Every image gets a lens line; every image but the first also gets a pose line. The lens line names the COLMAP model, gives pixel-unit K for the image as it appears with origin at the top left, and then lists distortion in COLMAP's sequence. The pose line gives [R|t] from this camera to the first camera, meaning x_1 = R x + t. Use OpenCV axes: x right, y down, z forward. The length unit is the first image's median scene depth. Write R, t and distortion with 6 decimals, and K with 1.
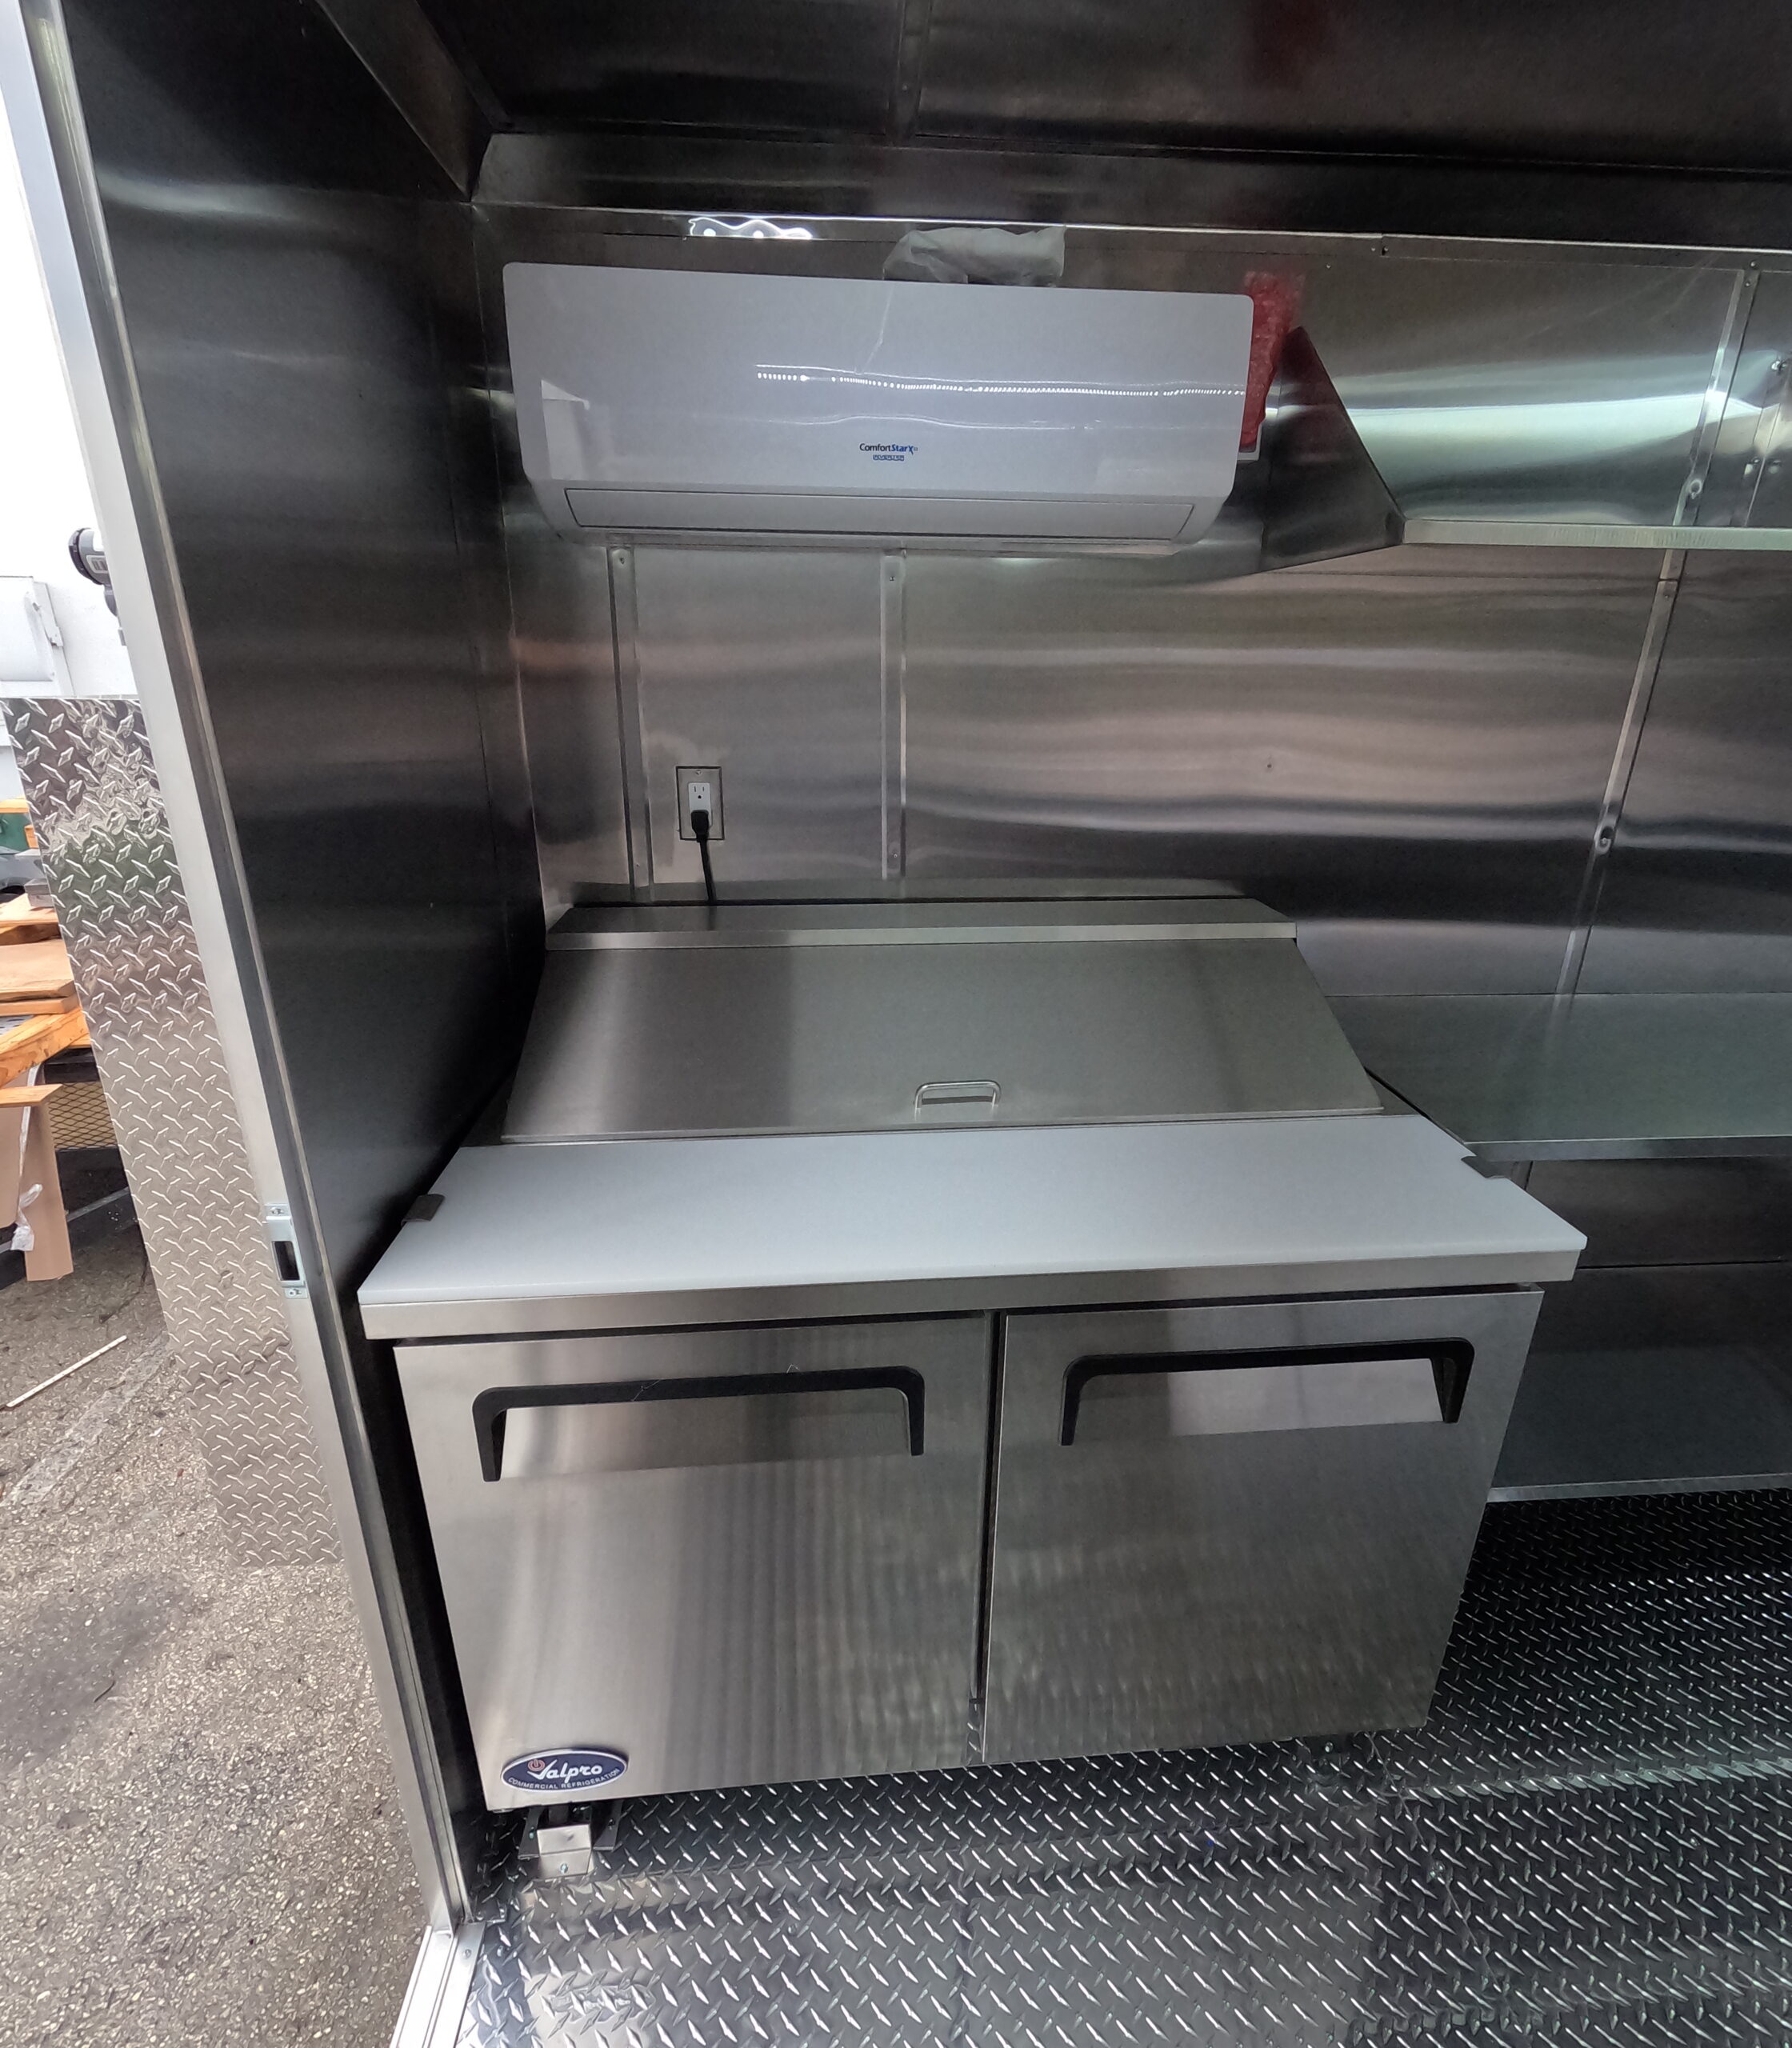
lens RADIAL K [[984.8, 0, 893.8], [0, 984.8, 1017.1], [0, 0, 1]] dist [-0.000349, 0.001511]
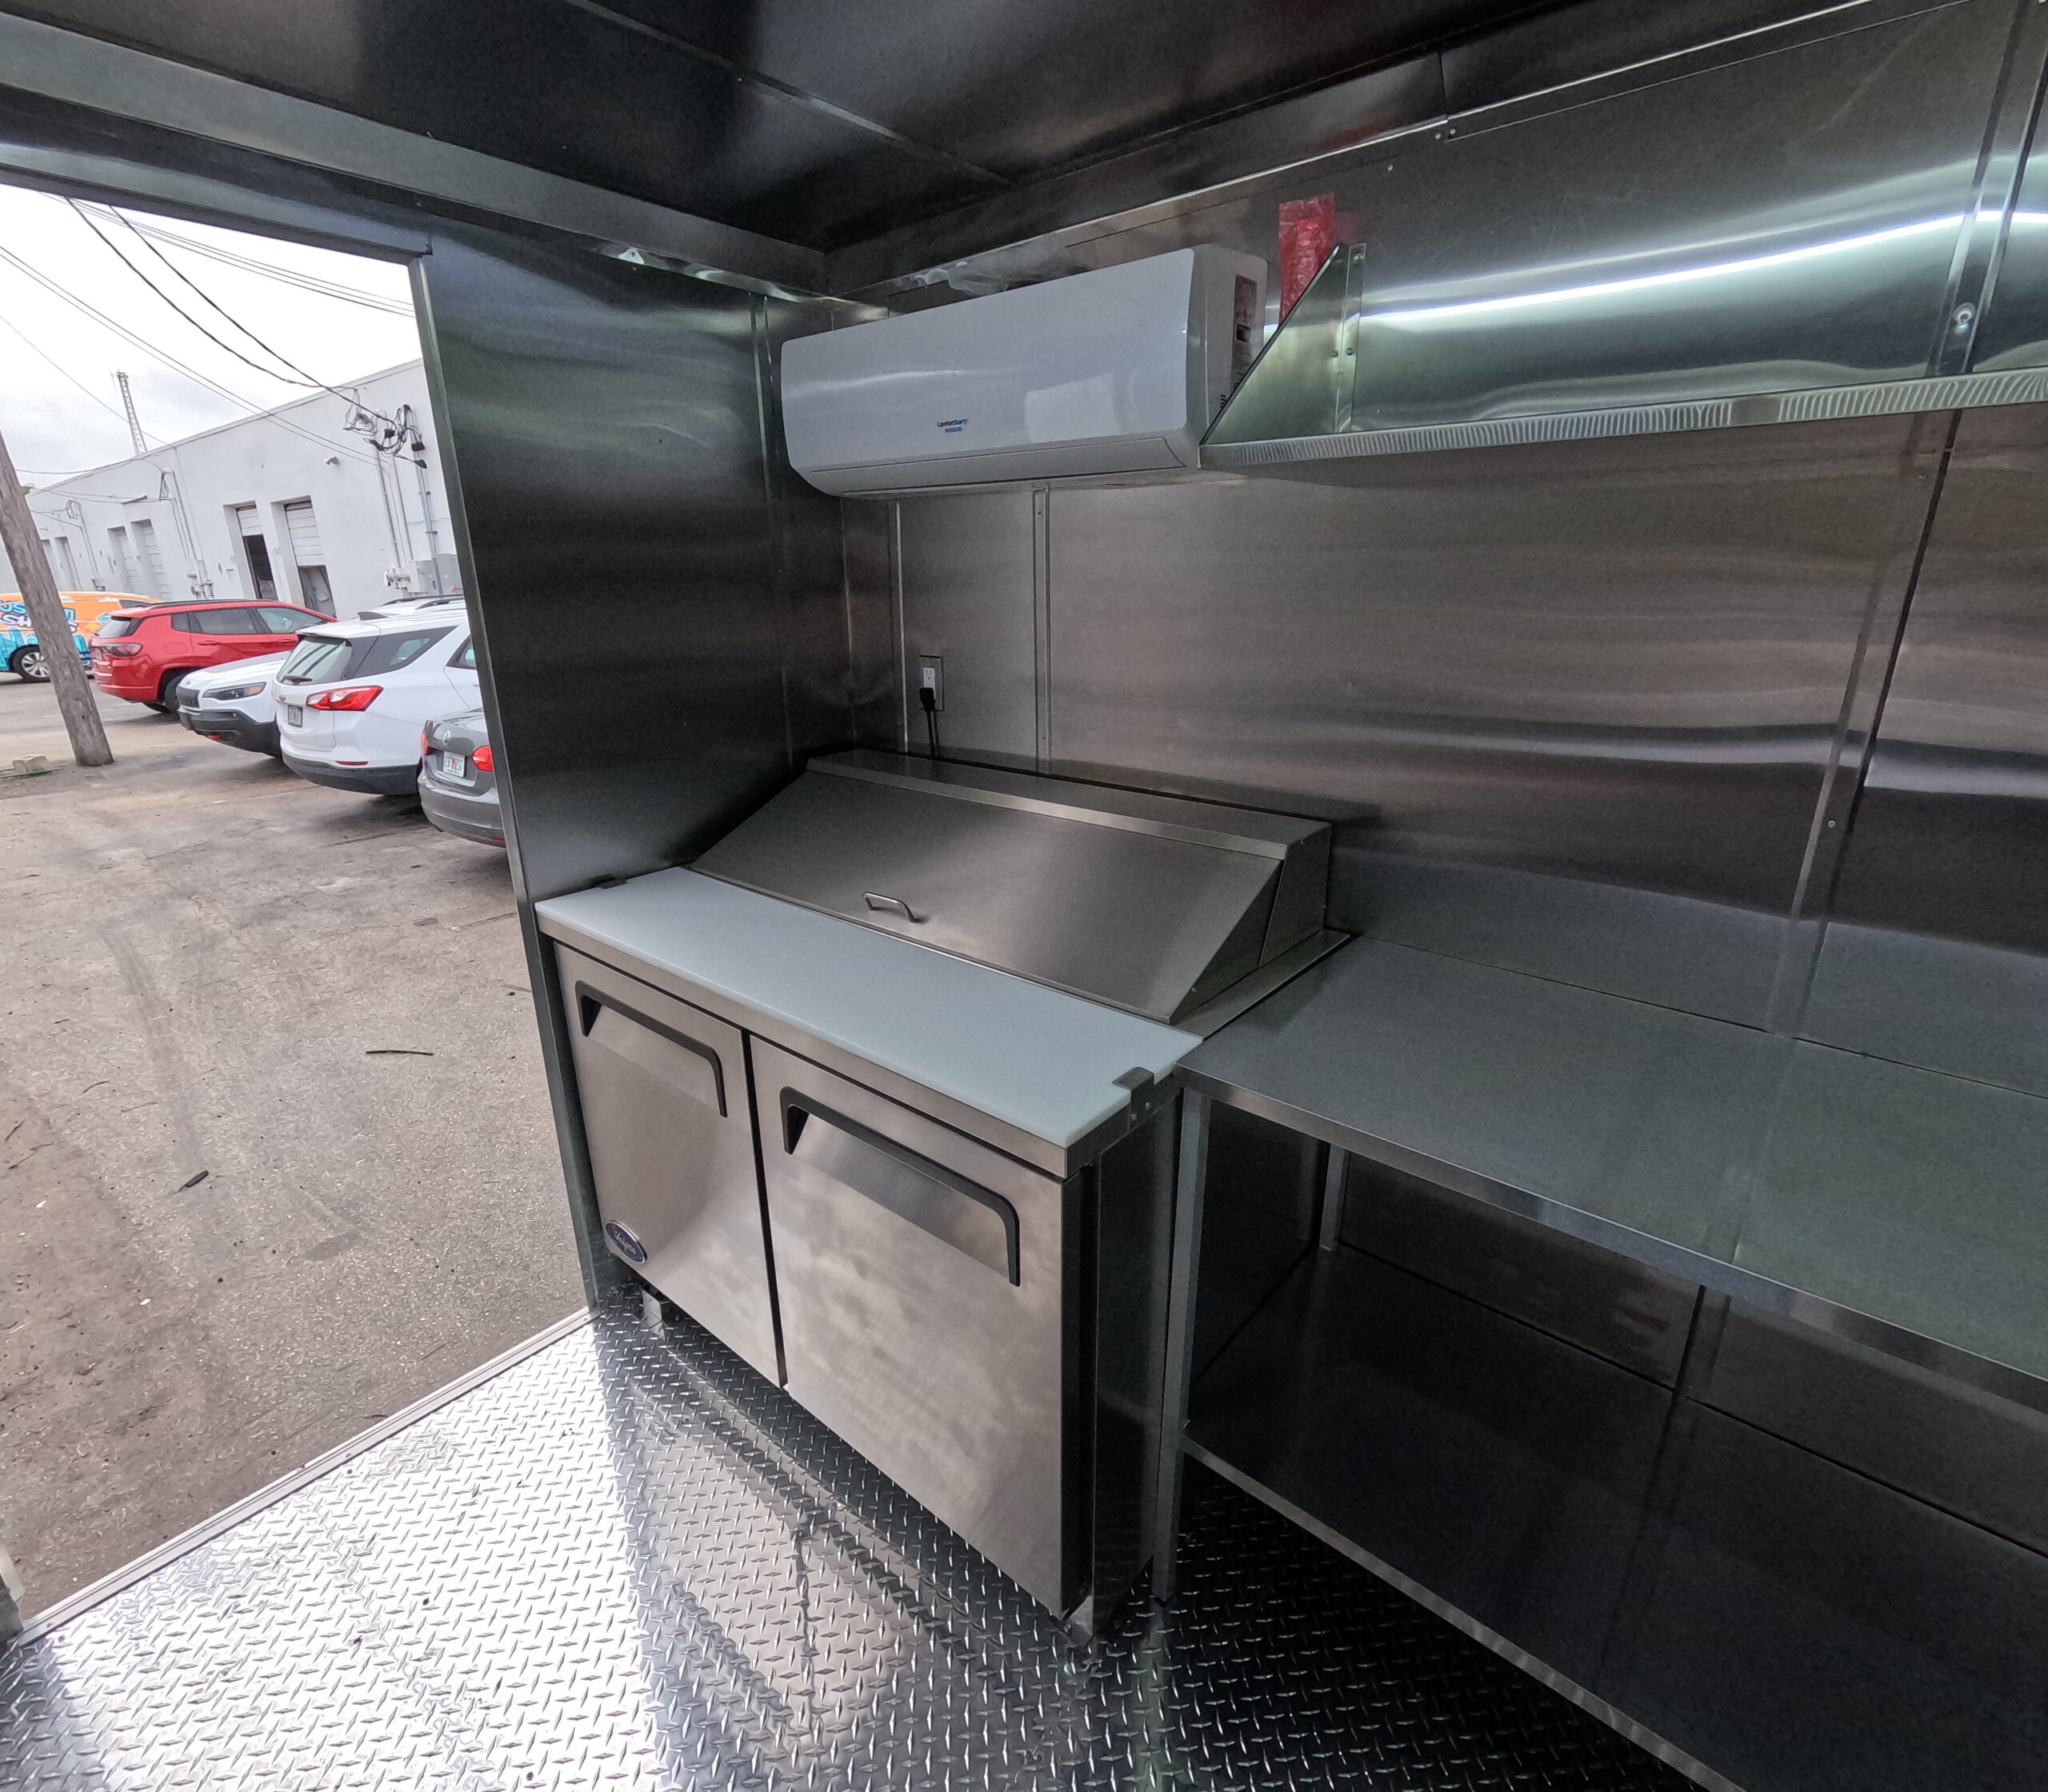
lens RADIAL K [[984.8, 0, 1026.2], [0, 984.8, 893.1], [0, 0, 1]] dist [-0.000349, 0.001511]
pose [[0.708940, 0.211528, -0.672800, 1.099150], [-0.230950, 0.970993, 0.061924, -0.065016], [0.666383, 0.111483, 0.737228, 0.154510]]
